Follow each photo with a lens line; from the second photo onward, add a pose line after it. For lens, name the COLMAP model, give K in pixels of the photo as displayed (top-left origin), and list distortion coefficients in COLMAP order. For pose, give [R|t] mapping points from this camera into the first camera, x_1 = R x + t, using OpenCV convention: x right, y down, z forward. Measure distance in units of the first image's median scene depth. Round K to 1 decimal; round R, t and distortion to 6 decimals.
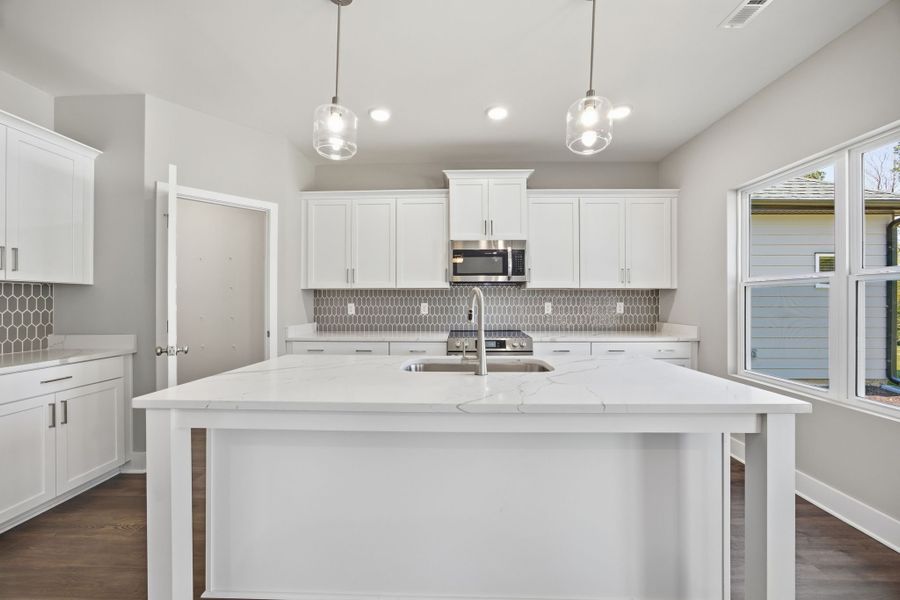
lens RADIAL K [[377.4, 0, 456.6], [0, 377.4, 296.3], [0, 0, 1]] dist [-0.001002, 0.000094]
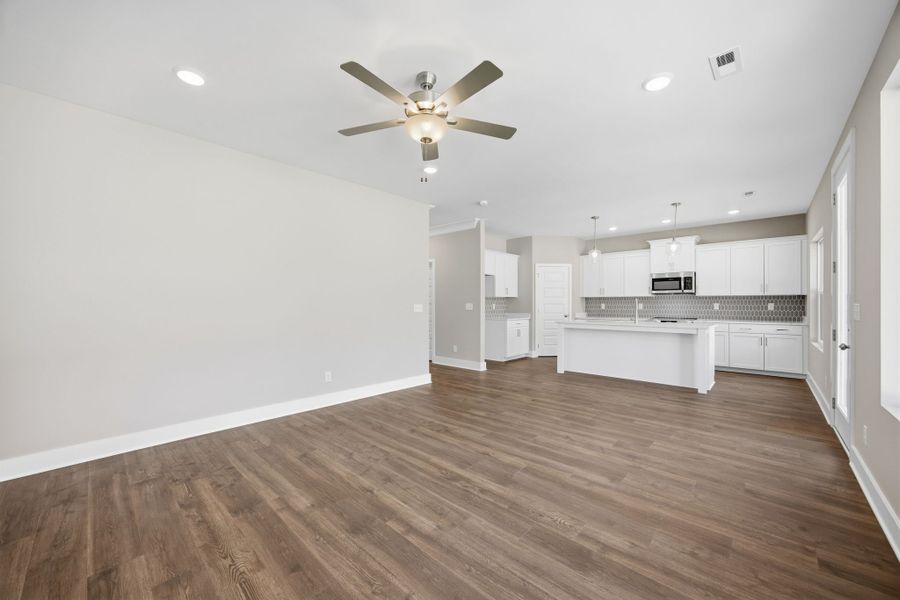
lens RADIAL K [[350.0, 0, 454.3], [0, 350.0, 301.7], [0, 0, 1]] dist [0.002647, 0.000124]
pose [[0.758117, -0.001230, -0.652118, 0.416117], [0.005180, 0.999978, 0.004136, -0.005474], [0.652098, -0.006513, 0.758106, -1.169374]]
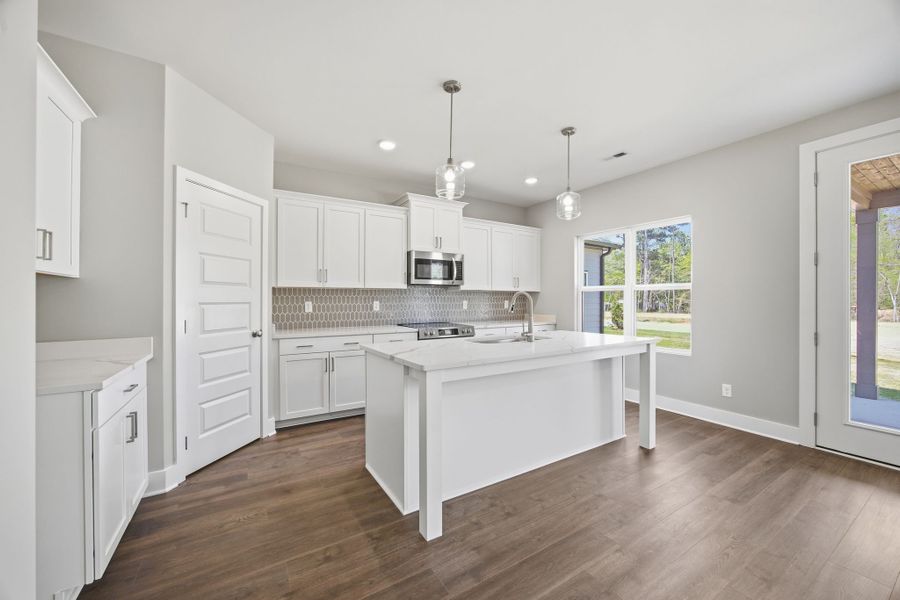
lens RADIAL K [[350.0, 0, 451.6], [0, 350.0, 297.1], [0, 0, 1]] dist [0.002647, 0.000124]
pose [[0.855869, 0.005790, 0.517160, -0.481786], [-0.008045, 0.999965, 0.002119, 0.001444], [-0.517130, -0.005974, 0.855886, -0.044606]]
